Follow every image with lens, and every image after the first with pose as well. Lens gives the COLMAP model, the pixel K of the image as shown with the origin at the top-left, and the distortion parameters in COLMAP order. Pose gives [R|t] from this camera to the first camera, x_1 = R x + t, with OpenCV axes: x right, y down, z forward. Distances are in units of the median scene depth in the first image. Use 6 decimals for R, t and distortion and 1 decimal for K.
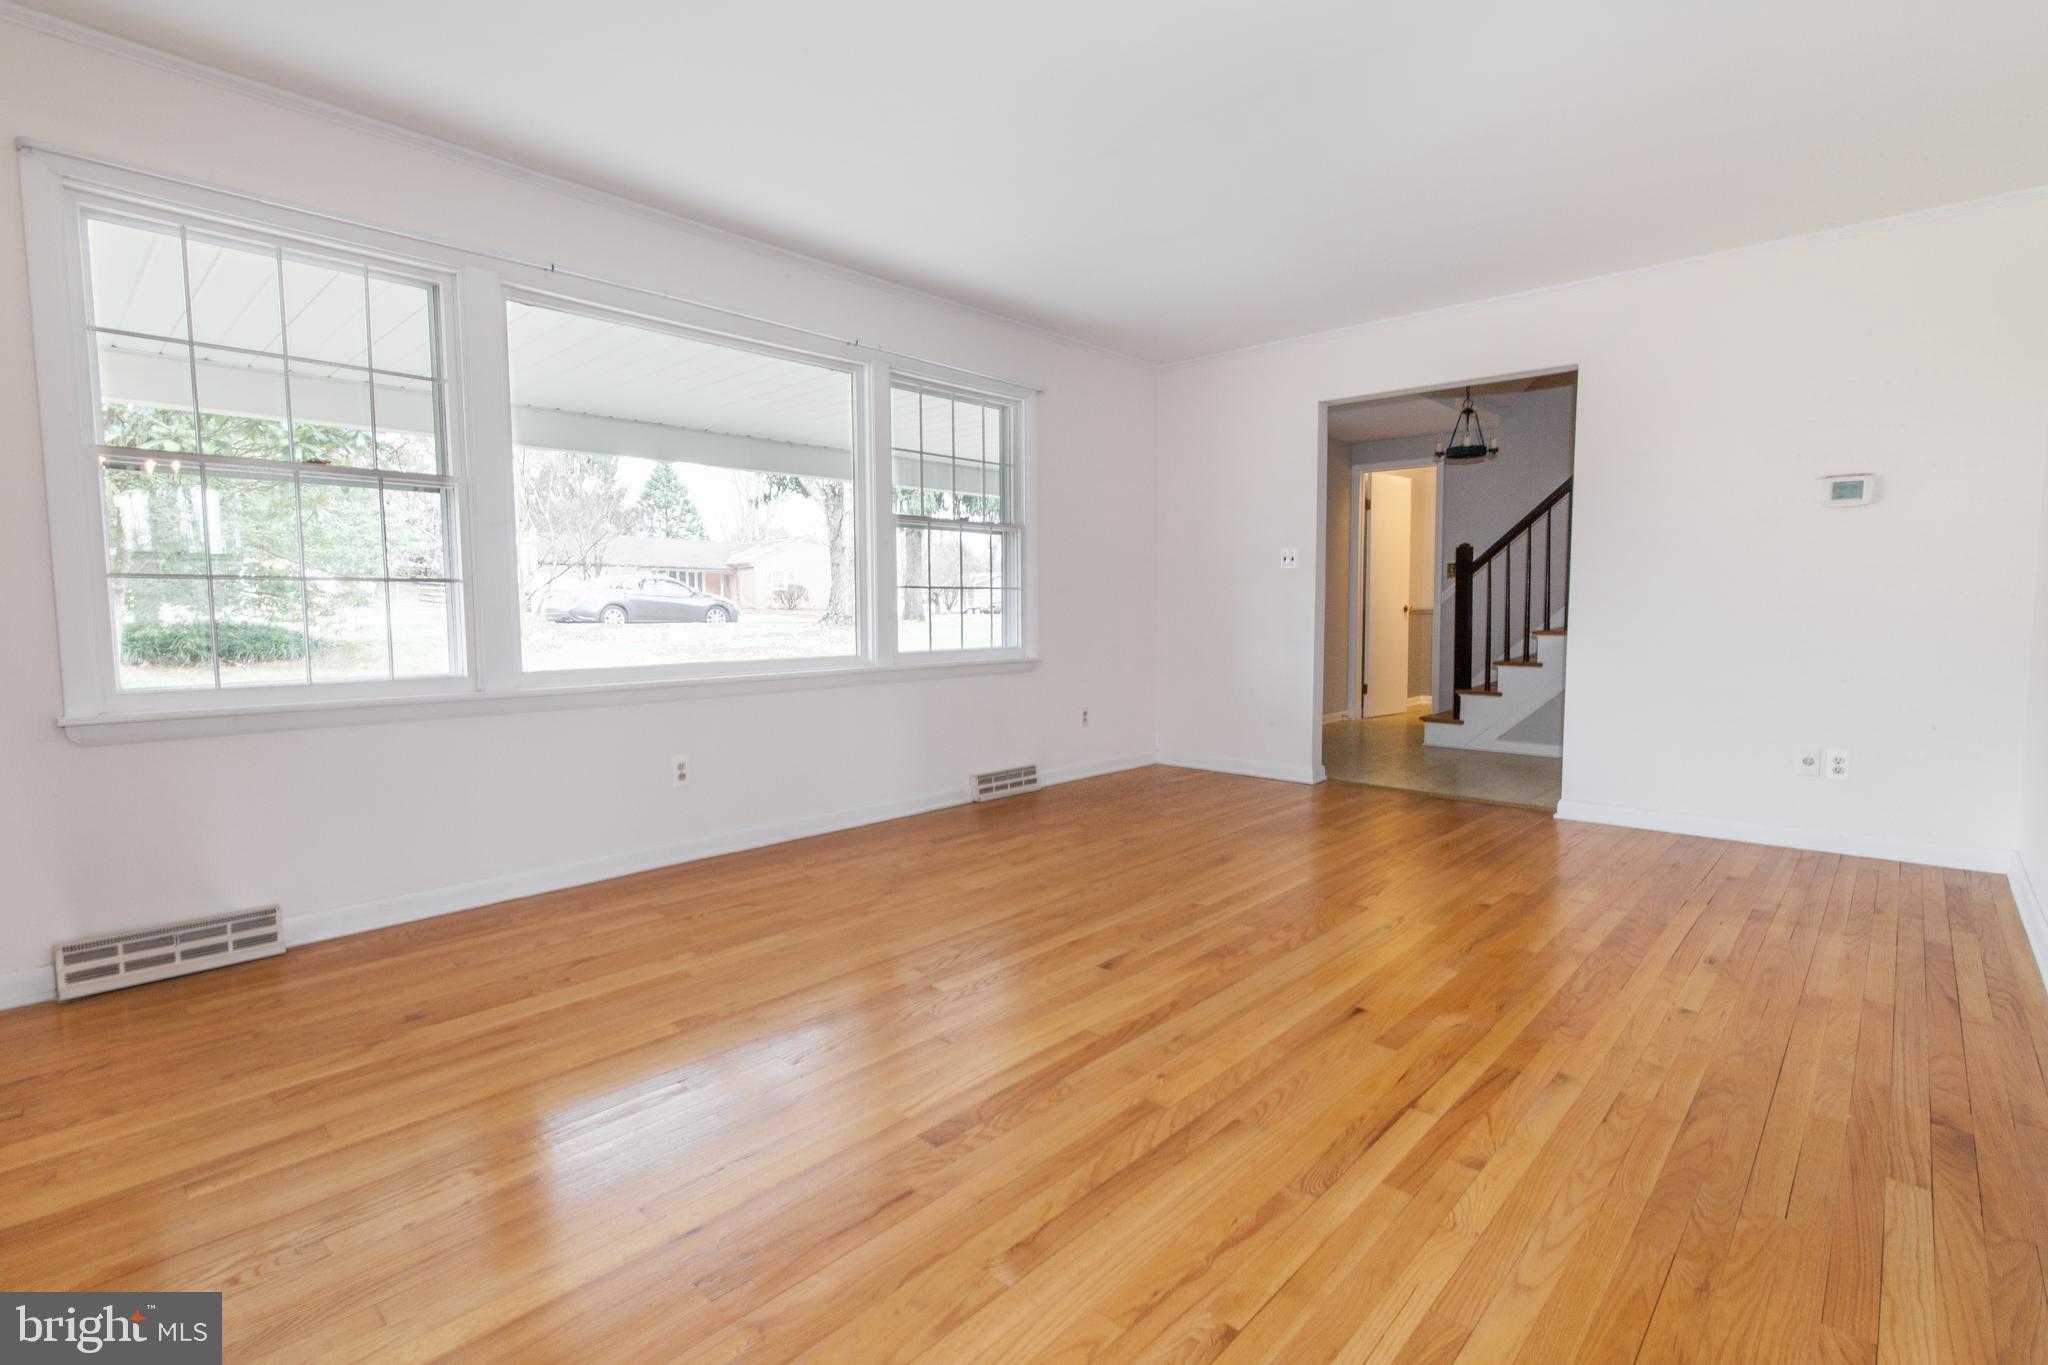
lens RADIAL K [[948.1, 0, 1012.2], [0, 948.1, 685.4], [0, 0, 1]] dist [0.004715, 0.000116]
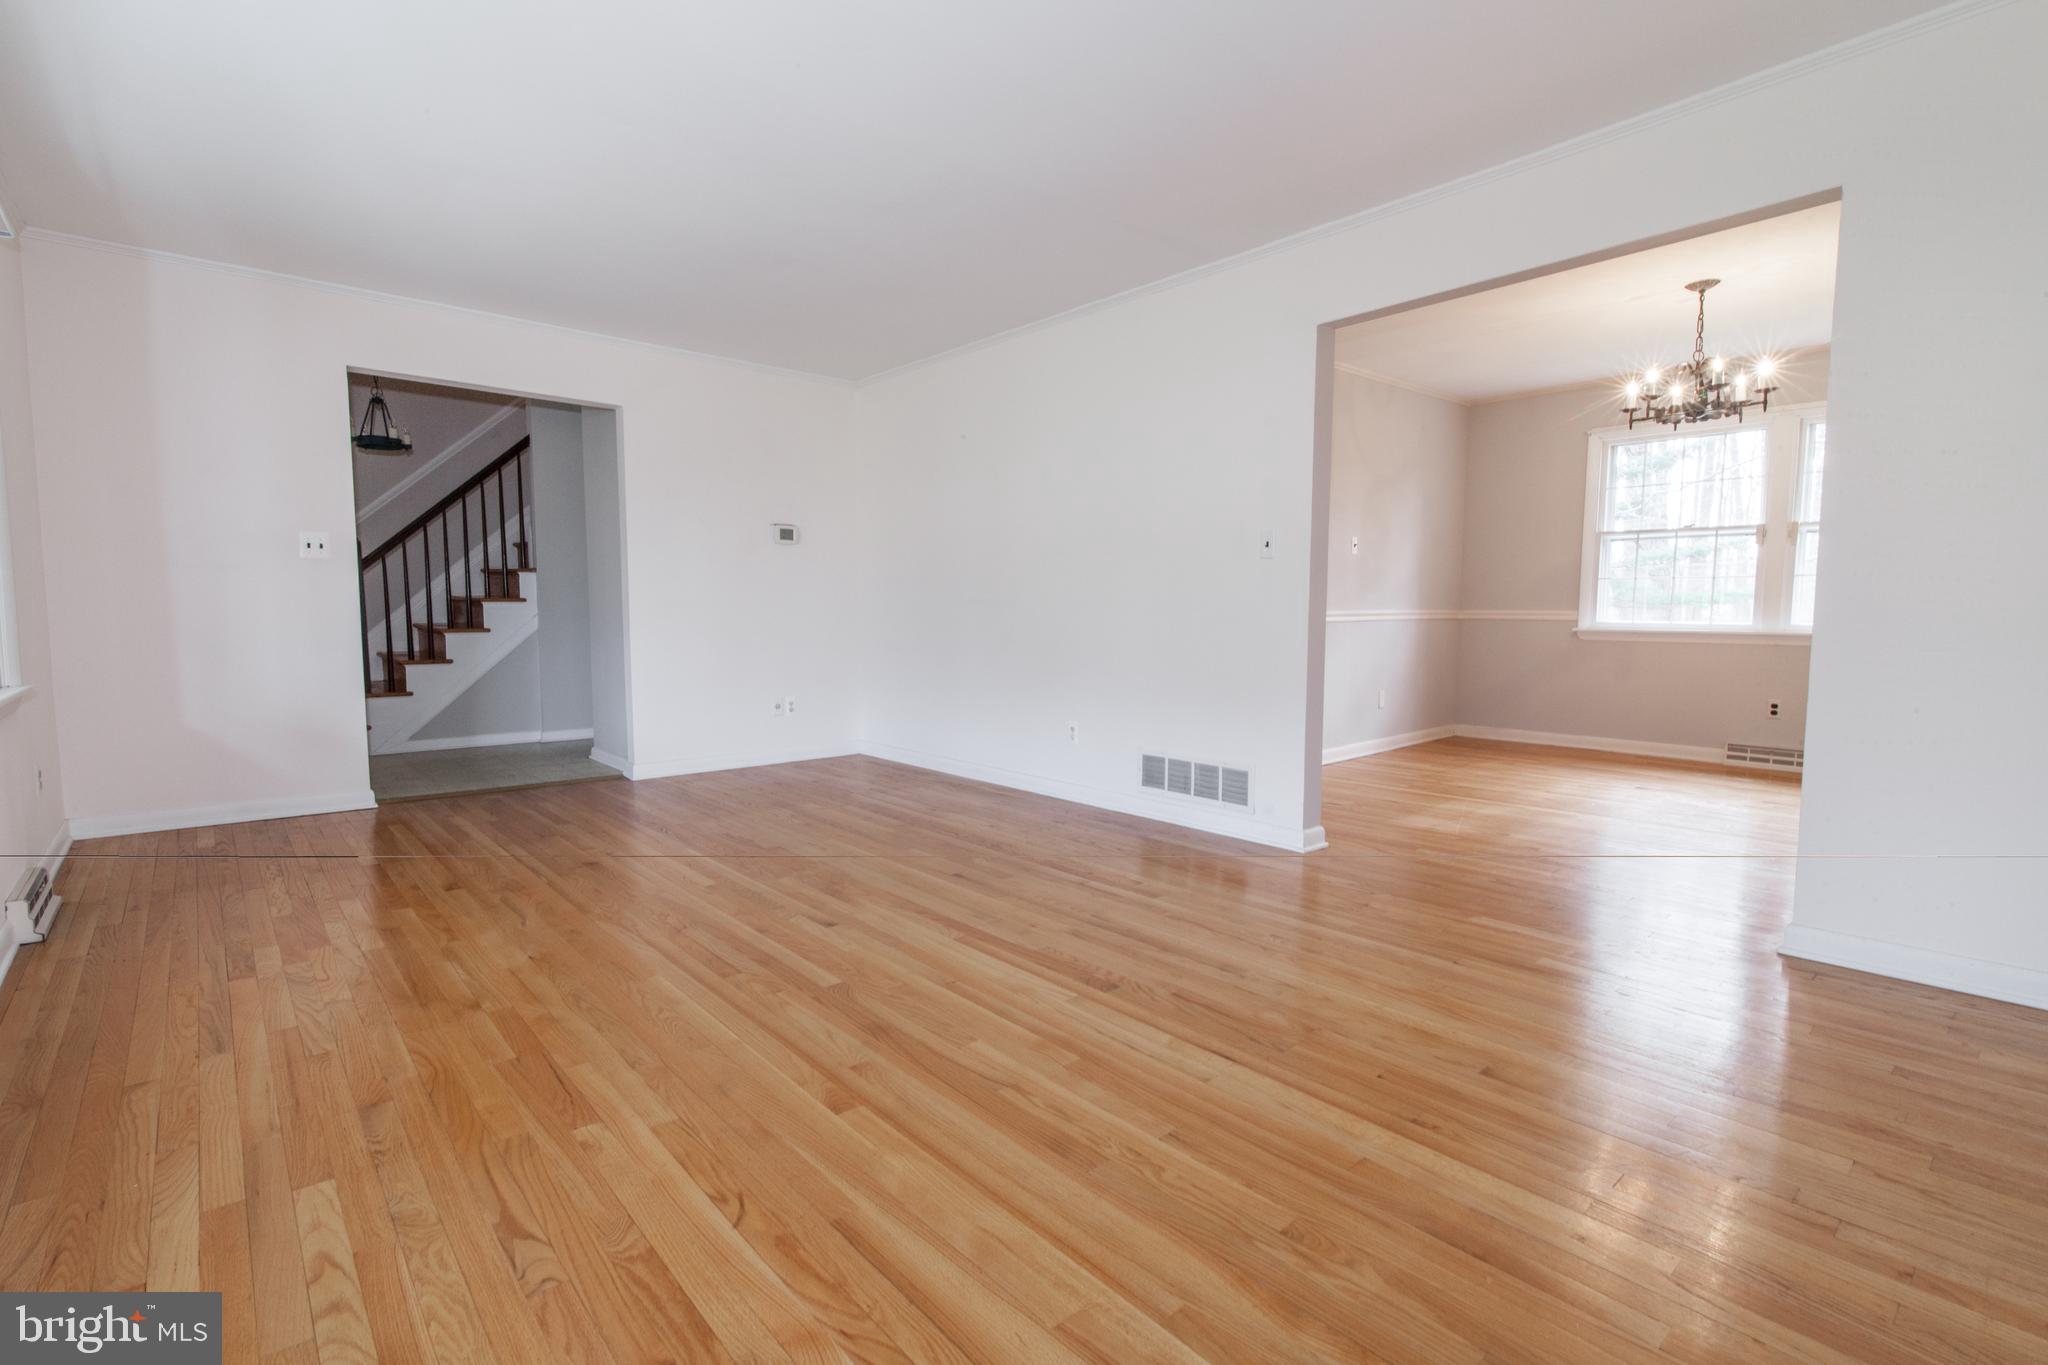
lens RADIAL K [[948.1, 0, 1012.2], [0, 948.1, 685.4], [0, 0, 1]] dist [0.004715, 0.000116]
pose [[0.115529, -0.076135, 0.990382, -0.943511], [0.076104, 0.994806, 0.067598, -0.043194], [-0.990384, 0.067563, 0.120723, 0.620443]]
